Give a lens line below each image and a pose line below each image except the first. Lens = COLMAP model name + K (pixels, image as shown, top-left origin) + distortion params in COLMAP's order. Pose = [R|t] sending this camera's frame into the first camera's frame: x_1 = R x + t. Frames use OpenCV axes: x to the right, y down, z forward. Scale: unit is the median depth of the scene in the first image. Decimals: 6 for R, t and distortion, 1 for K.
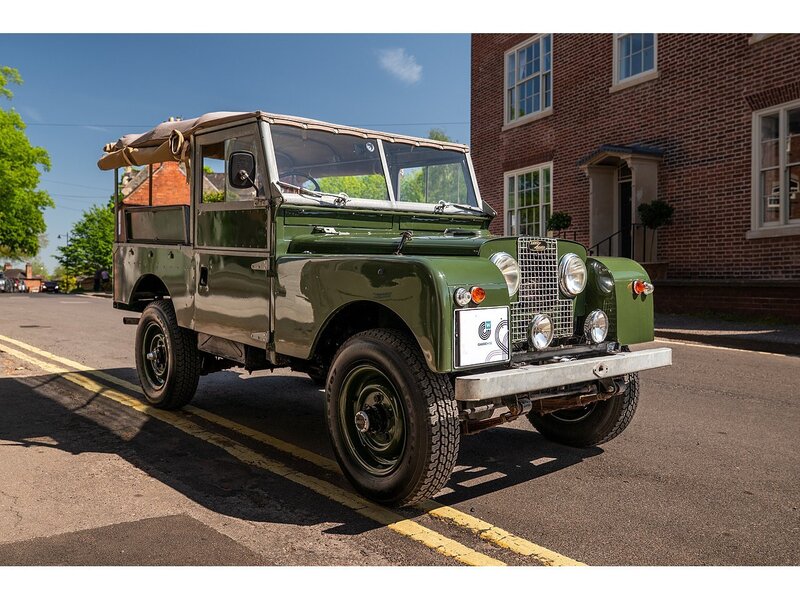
lens RADIAL K [[699.4, 0, 396.0], [0, 699.4, 271.1], [0, 0, 1]] dist [0.001172, 0.023053]
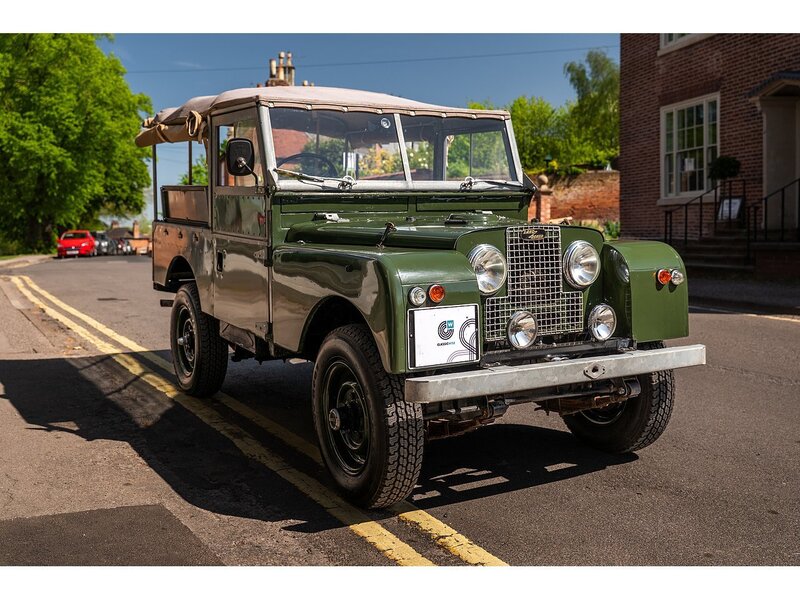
lens RADIAL K [[848.9, 0, 402.9], [0, 848.9, 227.7], [0, 0, 1]] dist [0.018072, -0.030902]
pose [[0.982368, -0.010541, -0.186660, 0.223484], [0.011634, 0.999921, 0.004759, -0.048626], [0.186595, -0.006846, 0.982413, -0.126716]]
